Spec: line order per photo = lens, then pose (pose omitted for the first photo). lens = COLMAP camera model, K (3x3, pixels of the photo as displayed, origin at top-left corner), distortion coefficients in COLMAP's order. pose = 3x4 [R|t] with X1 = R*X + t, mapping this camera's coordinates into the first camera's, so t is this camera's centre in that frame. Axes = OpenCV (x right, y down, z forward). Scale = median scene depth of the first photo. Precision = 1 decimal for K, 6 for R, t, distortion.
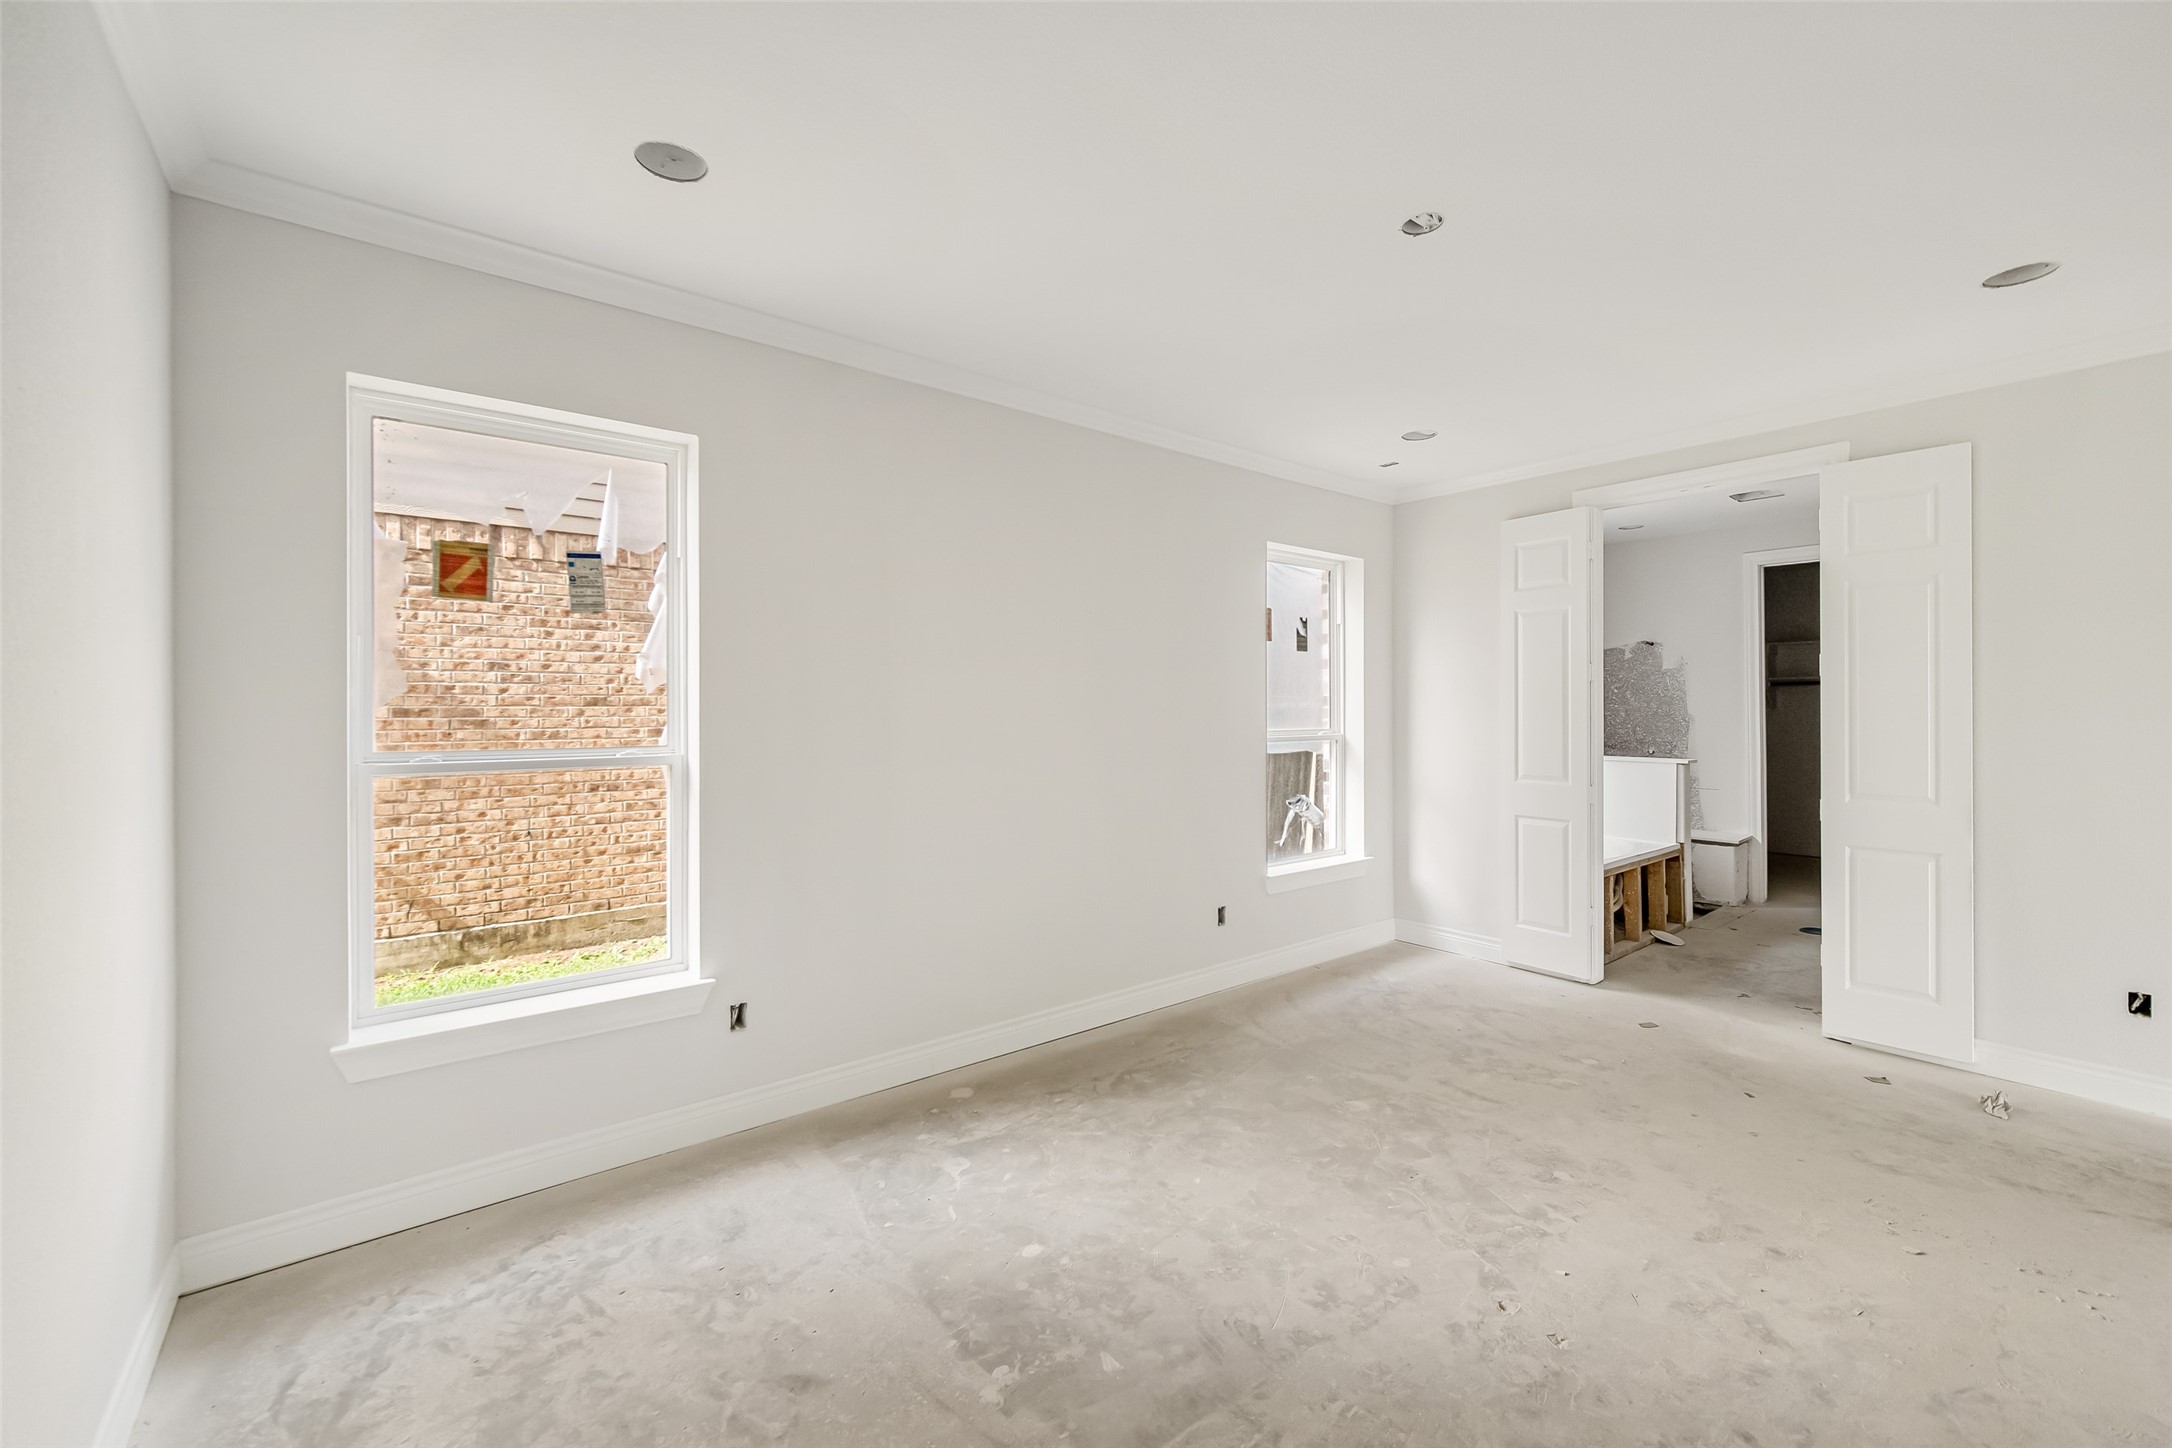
lens RADIAL K [[881.4, 0, 1088.3], [0, 881.4, 711.4], [0, 0, 1]] dist [-0.004008, -0.000705]
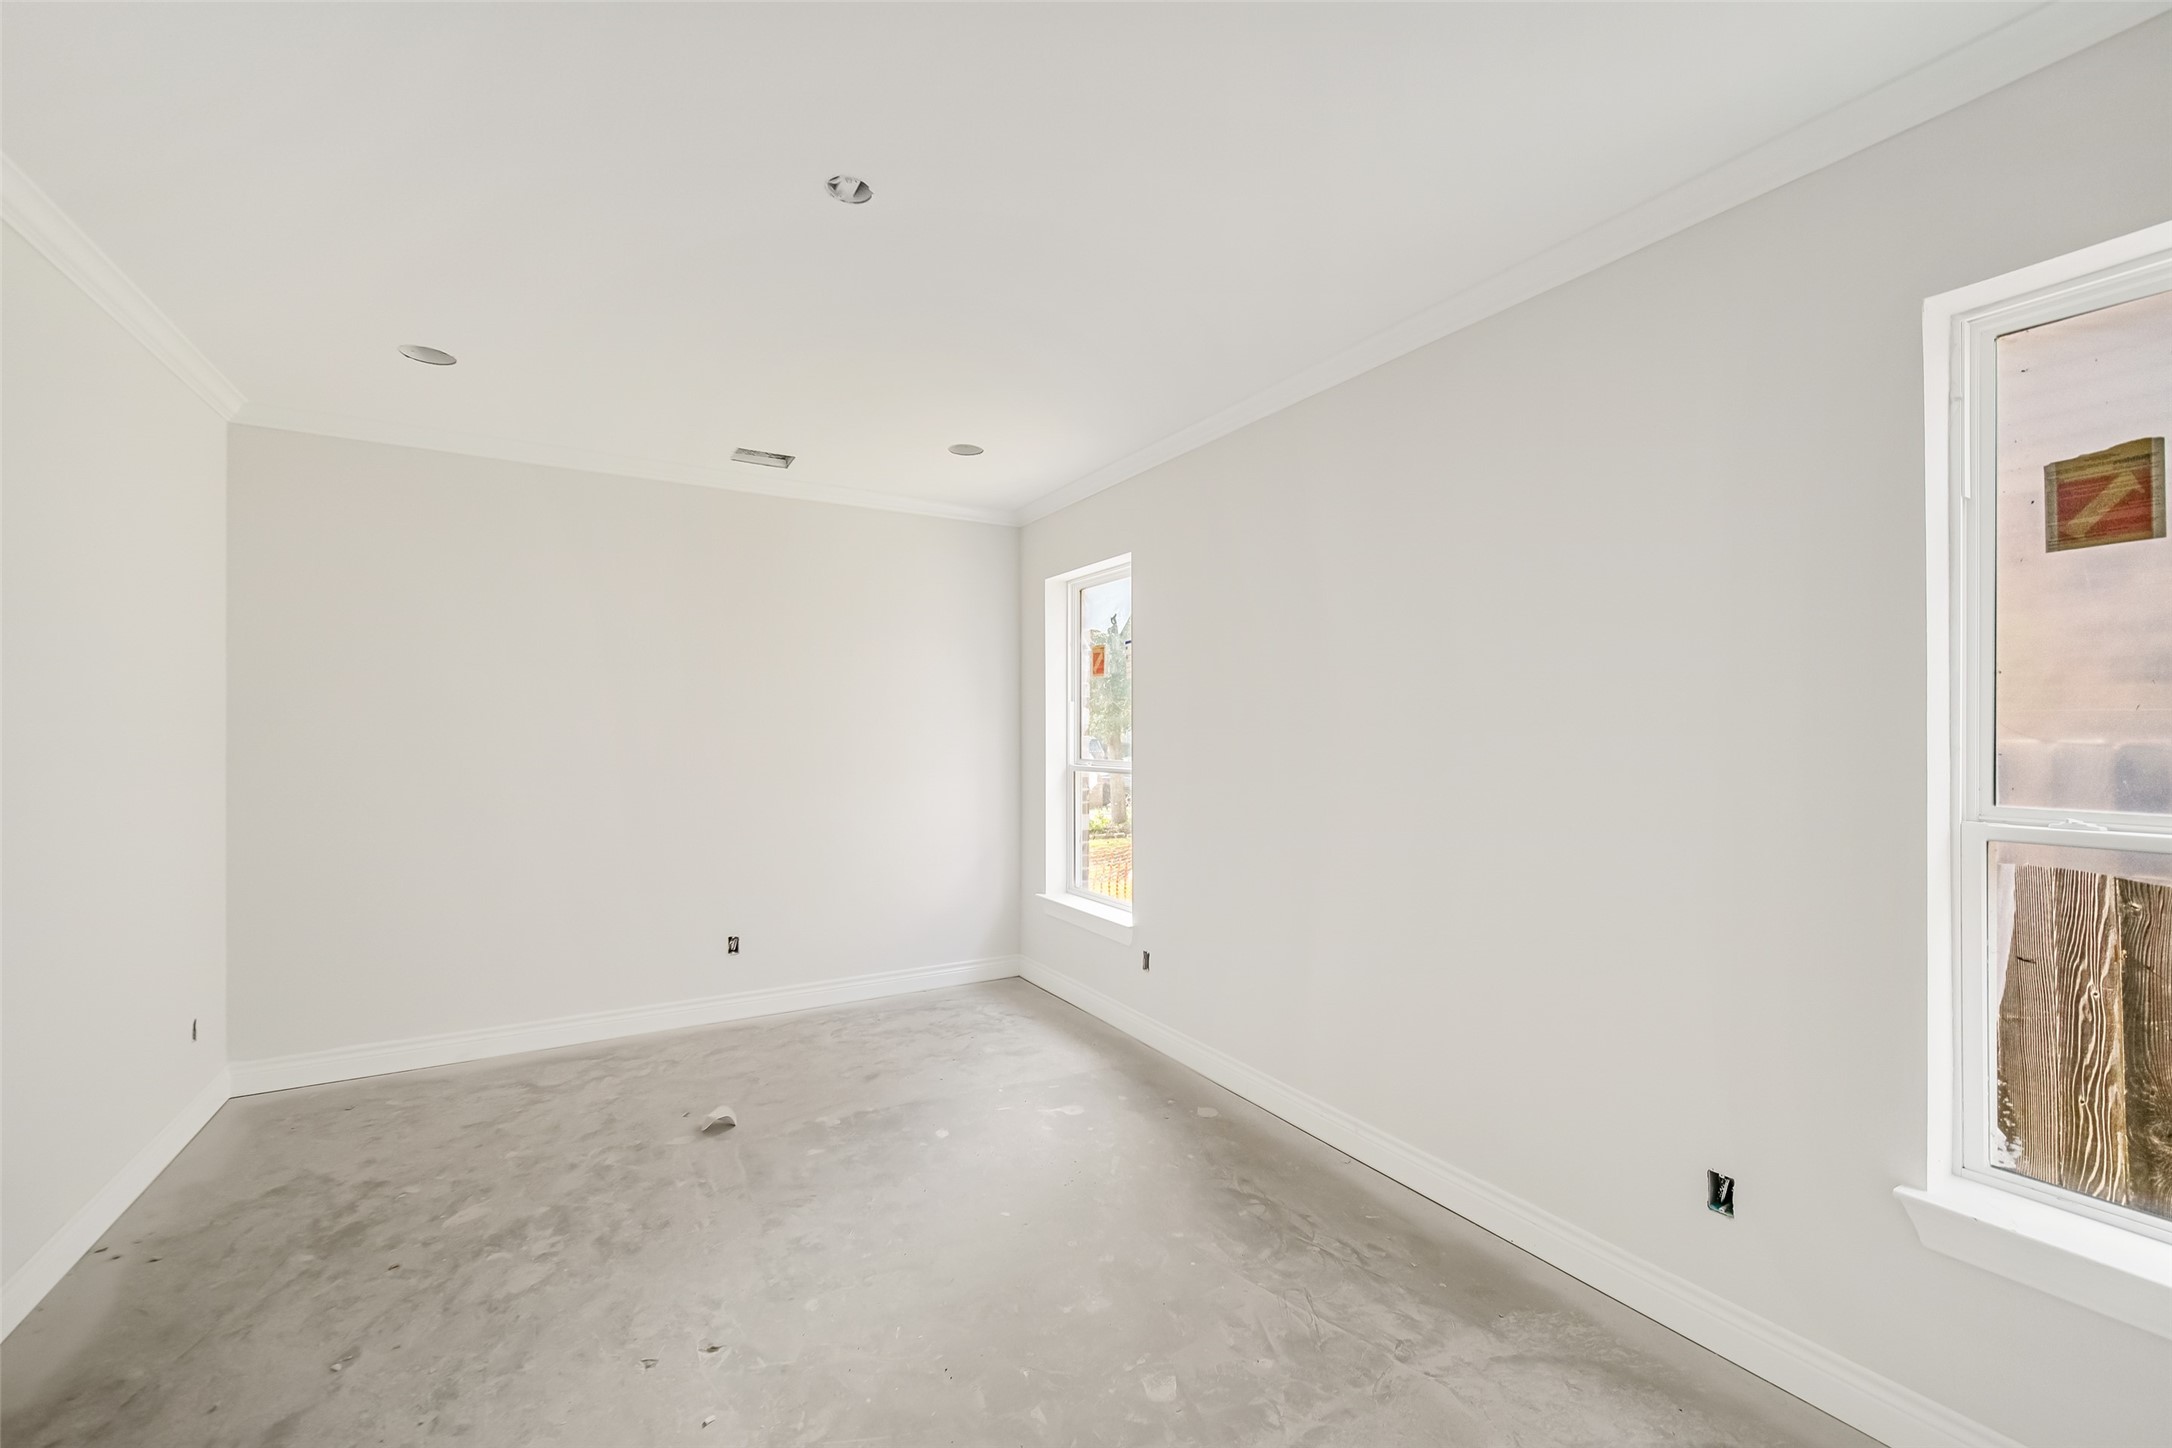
lens RADIAL K [[881.4, 0, 1087.8], [0, 881.4, 724.9], [0, 0, 1]] dist [-0.004008, -0.000705]
pose [[-0.141790, -0.006102, -0.989878, 1.313855], [-0.006324, 0.999966, -0.005259, -0.020688], [0.989877, 0.005515, -0.141823, 1.466051]]
